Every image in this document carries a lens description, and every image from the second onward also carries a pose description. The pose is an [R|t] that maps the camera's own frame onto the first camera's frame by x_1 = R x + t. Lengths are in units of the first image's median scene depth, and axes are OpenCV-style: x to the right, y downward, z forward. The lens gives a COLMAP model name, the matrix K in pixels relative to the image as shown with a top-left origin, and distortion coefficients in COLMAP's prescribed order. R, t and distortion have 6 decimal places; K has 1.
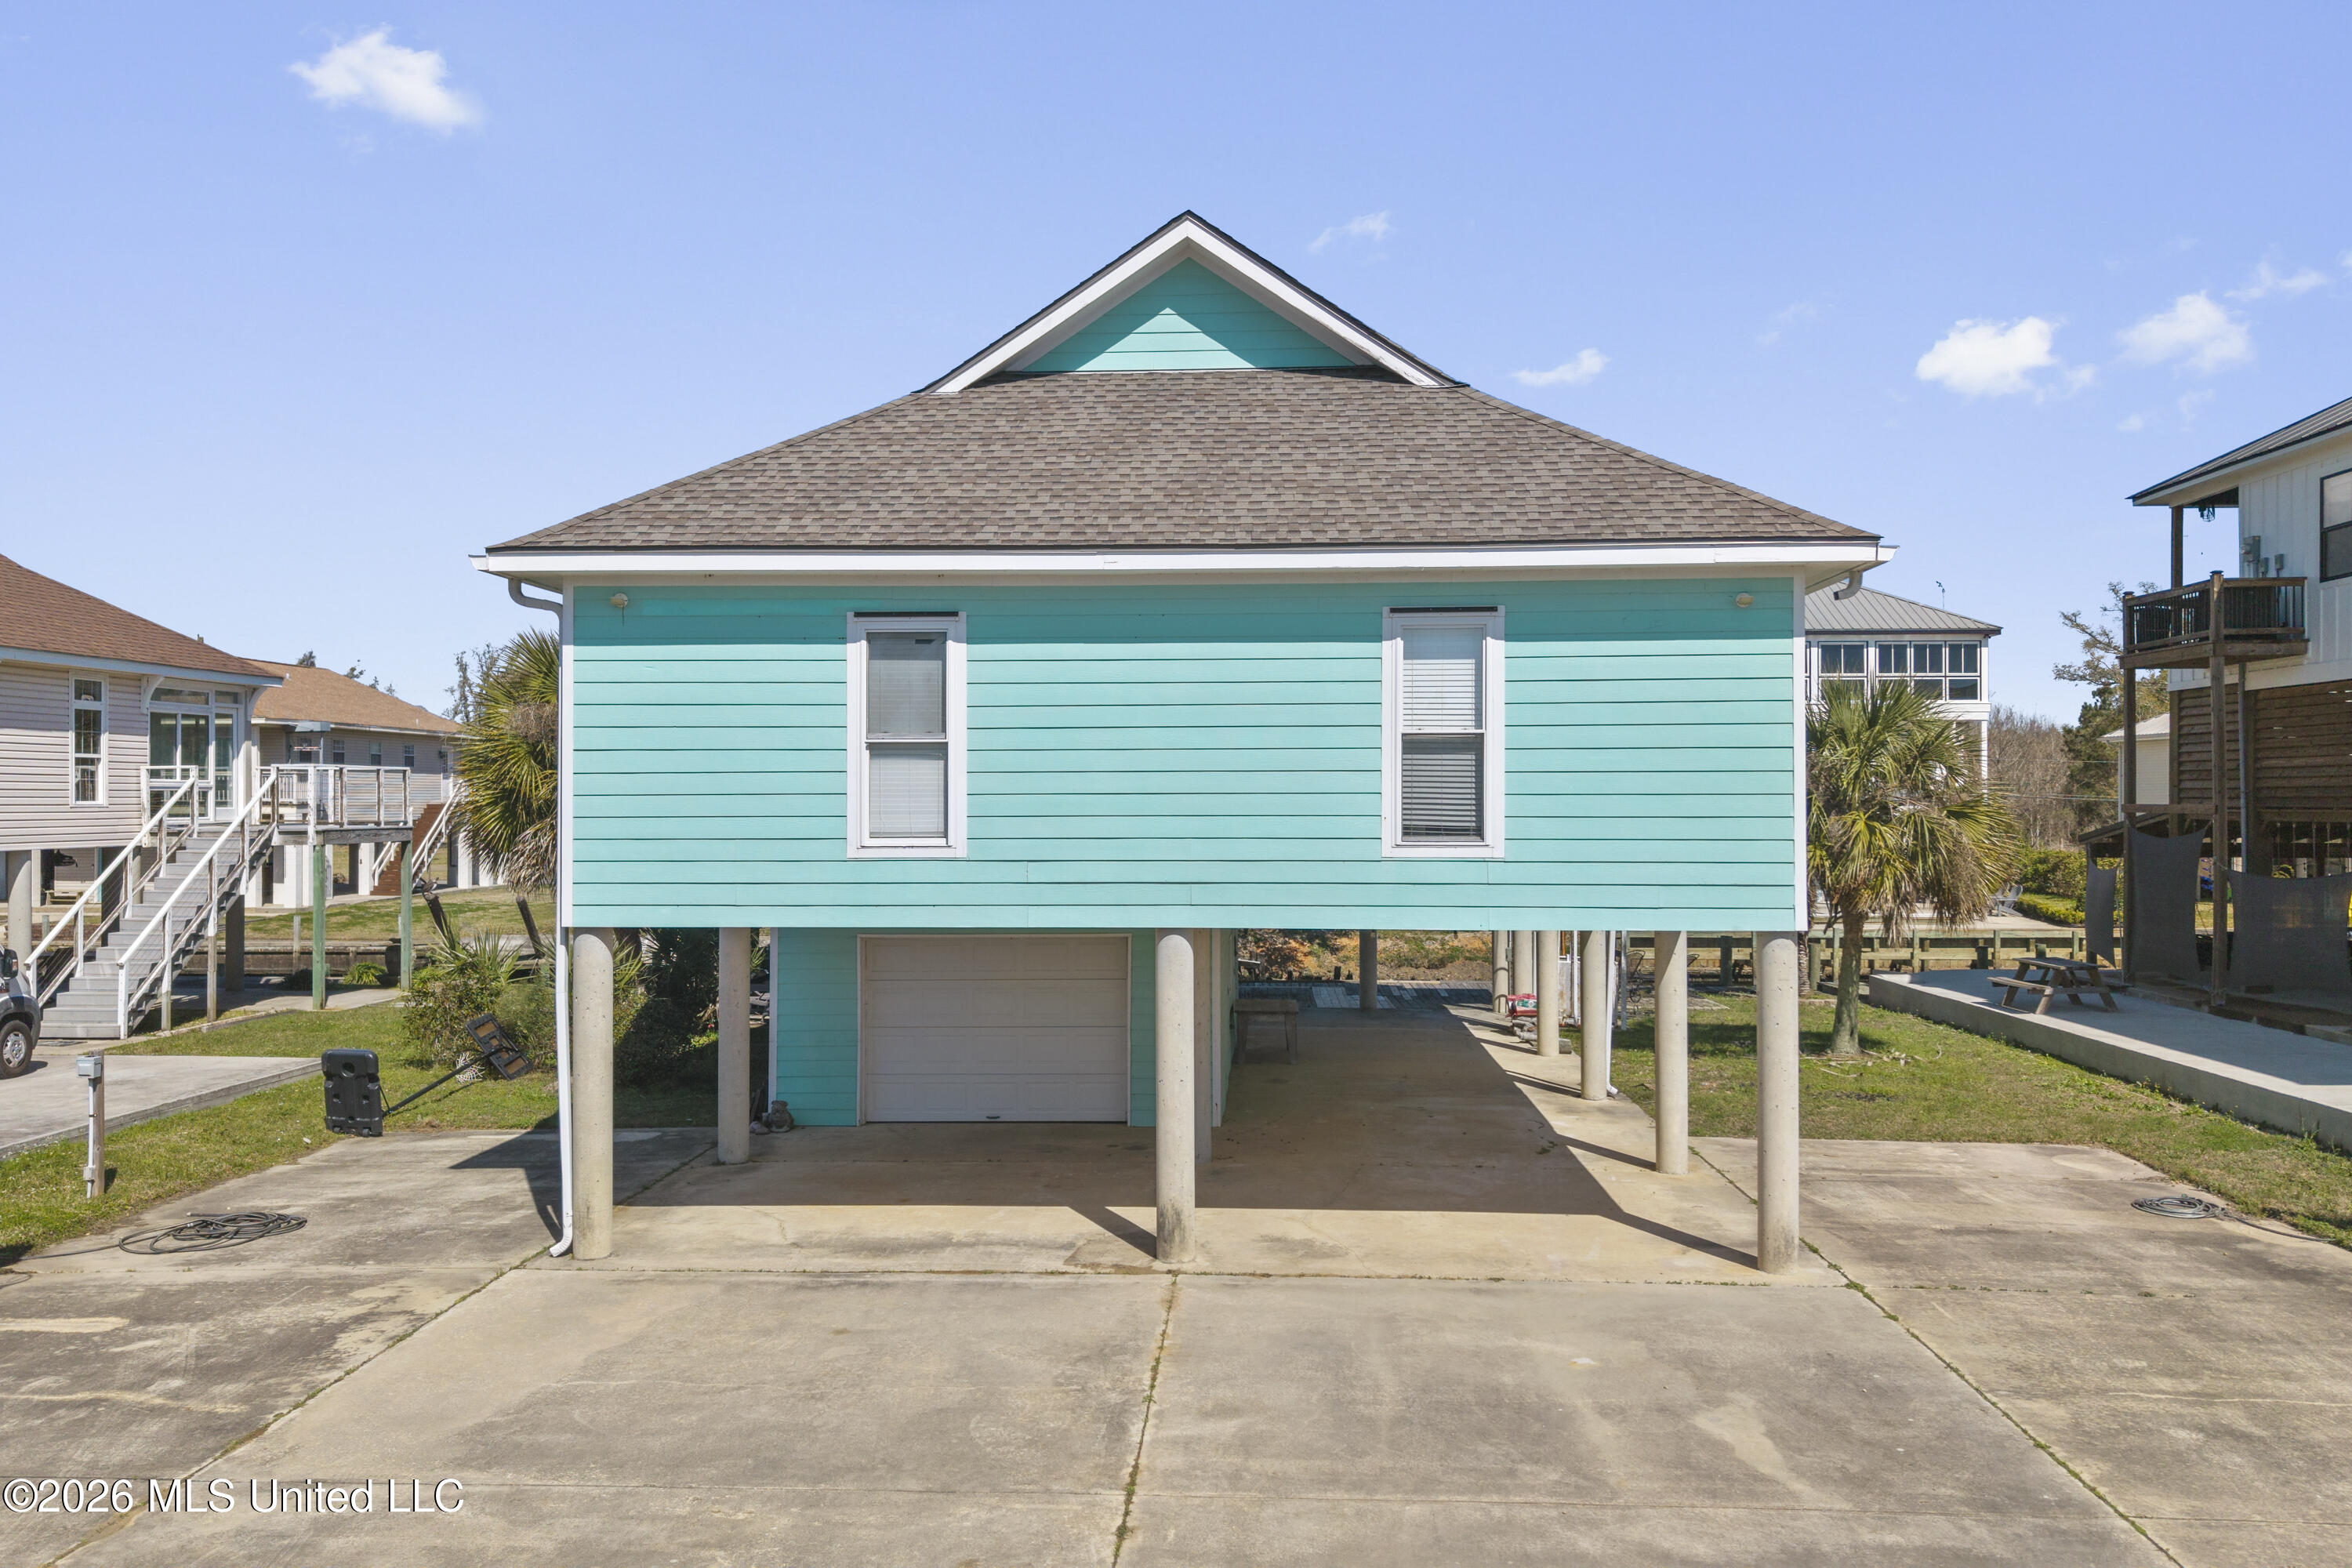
lens RADIAL K [[1893.1, 0, 1186.3], [0, 1893.1, 785.4], [0, 0, 1]] dist [0.030840, -0.050159]
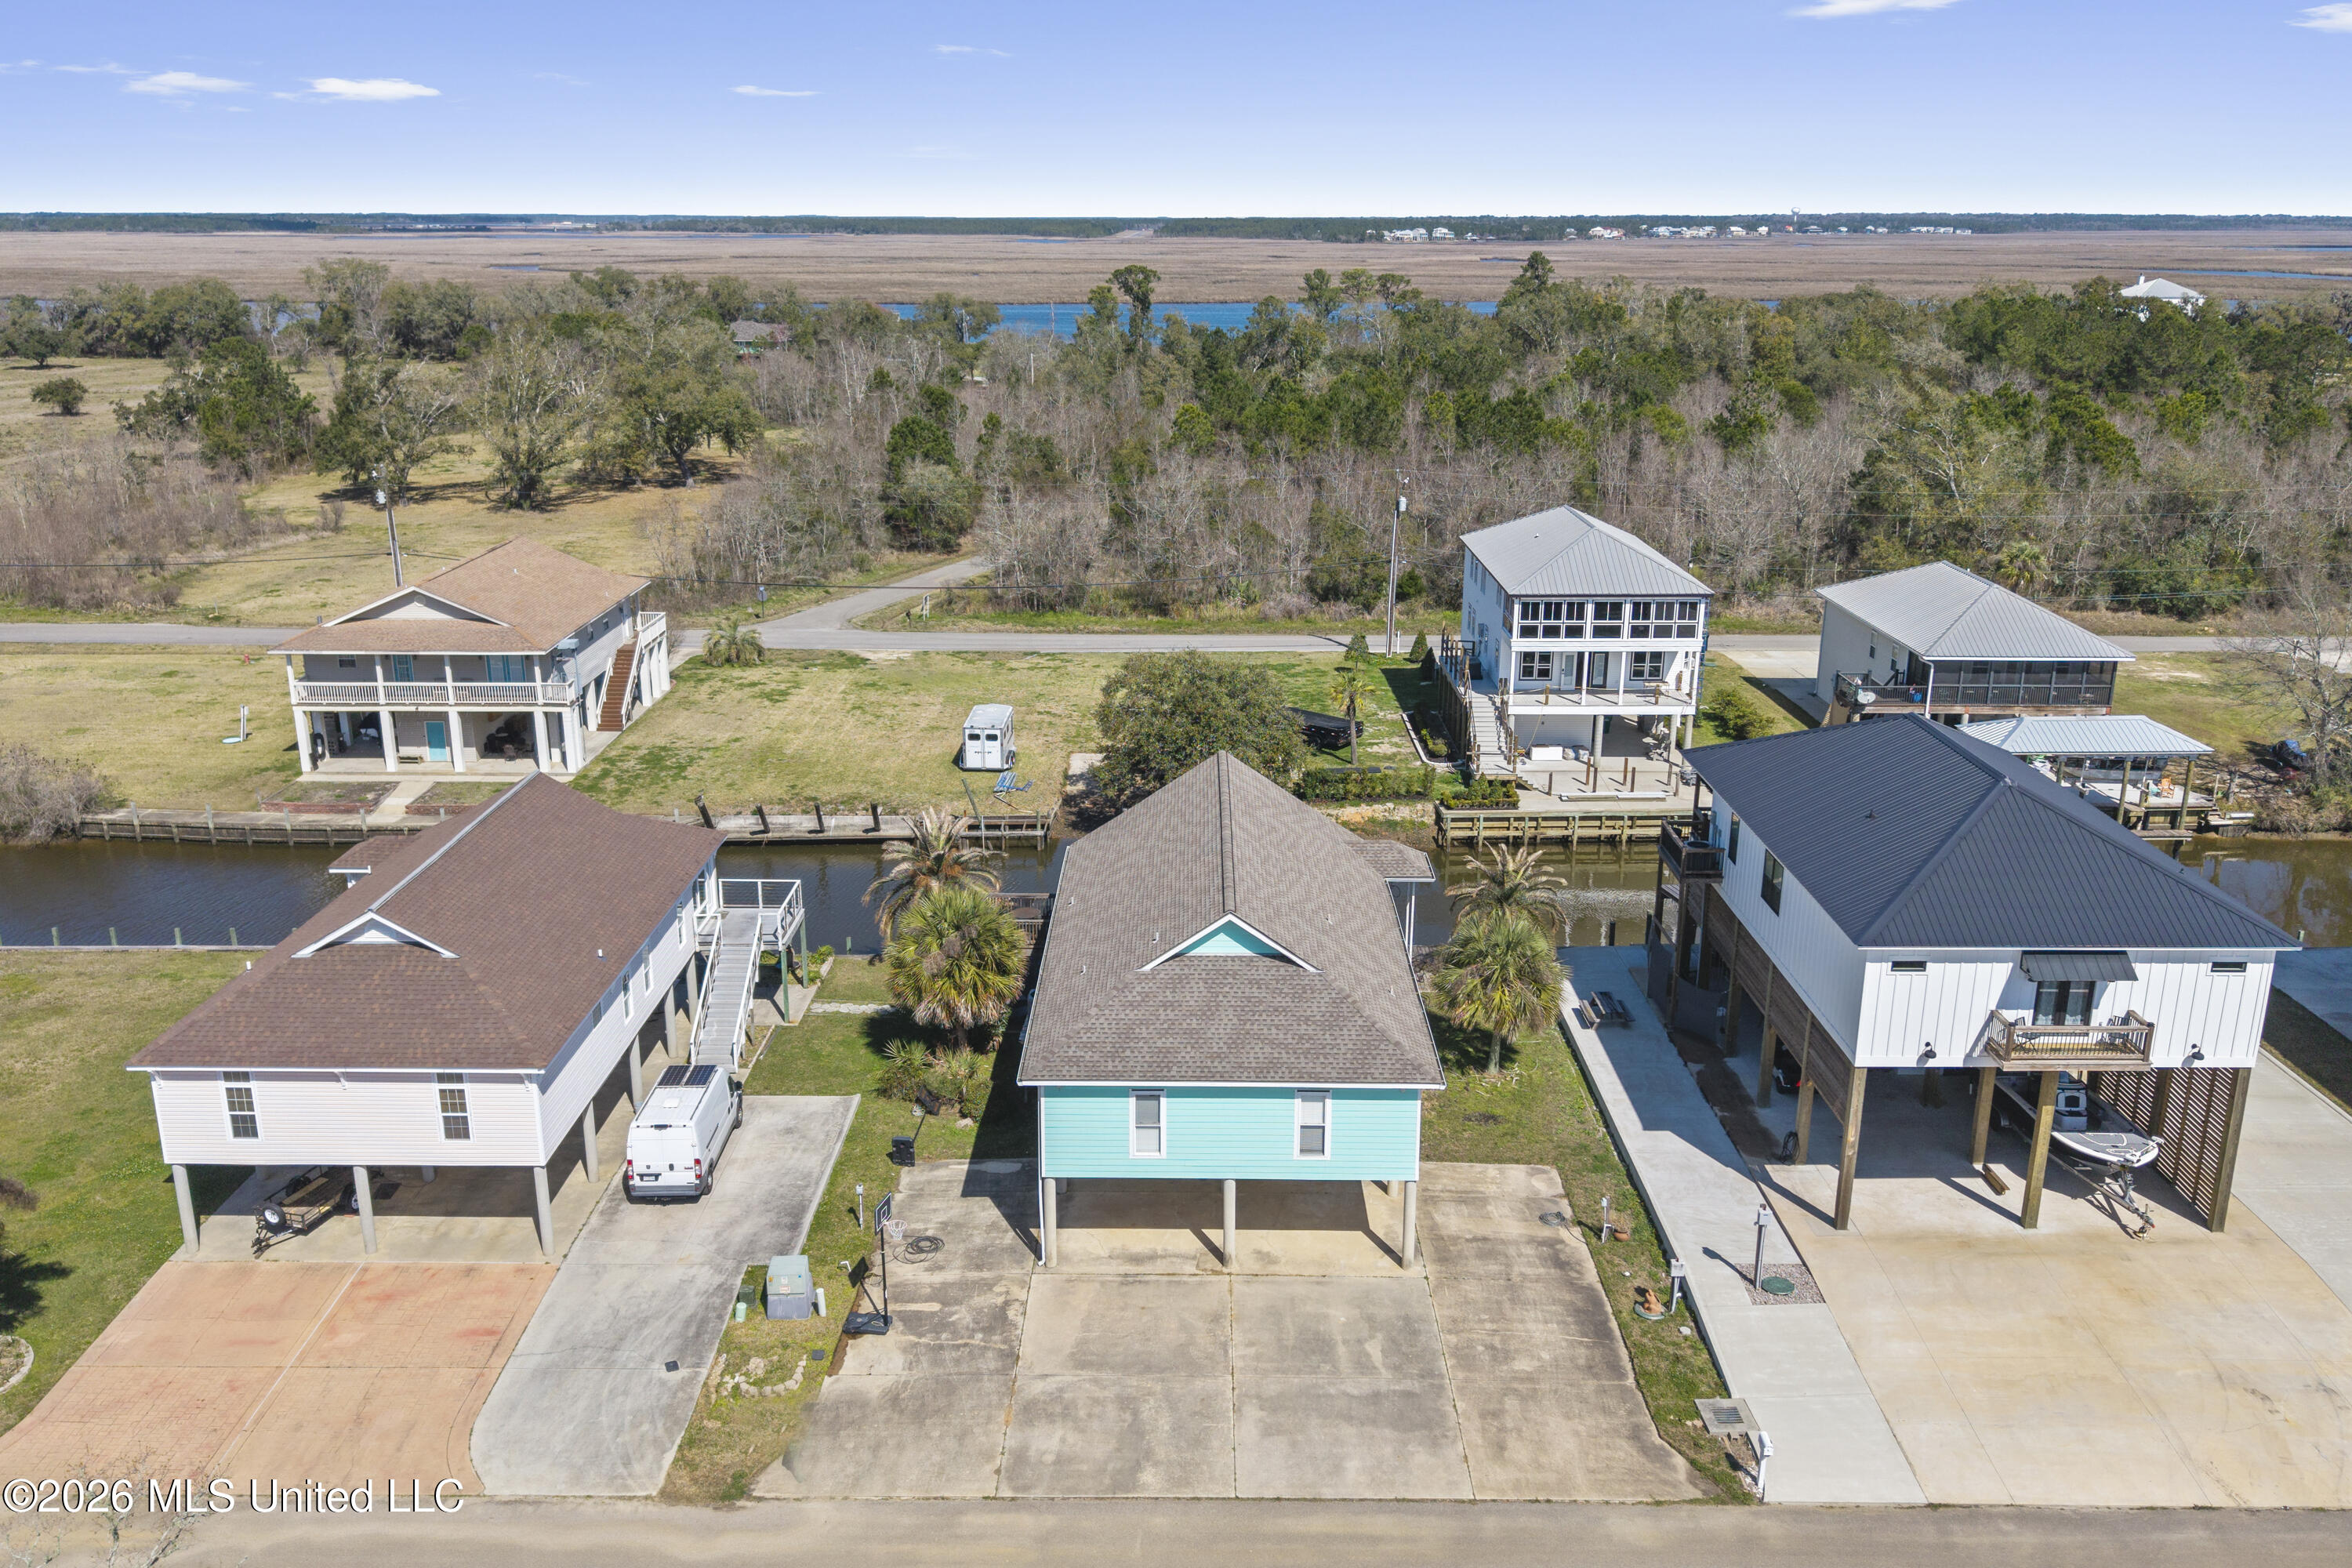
lens RADIAL K [[1893.1, 0, 1193.2], [0, 1893.1, 795.6], [0, 0, 1]] dist [0.030840, -0.050159]
pose [[0.999041, -0.006874, 0.043250, -0.231228], [-0.006027, 0.956624, 0.291264, -1.685337], [-0.043376, -0.291245, 0.955665, -2.162547]]
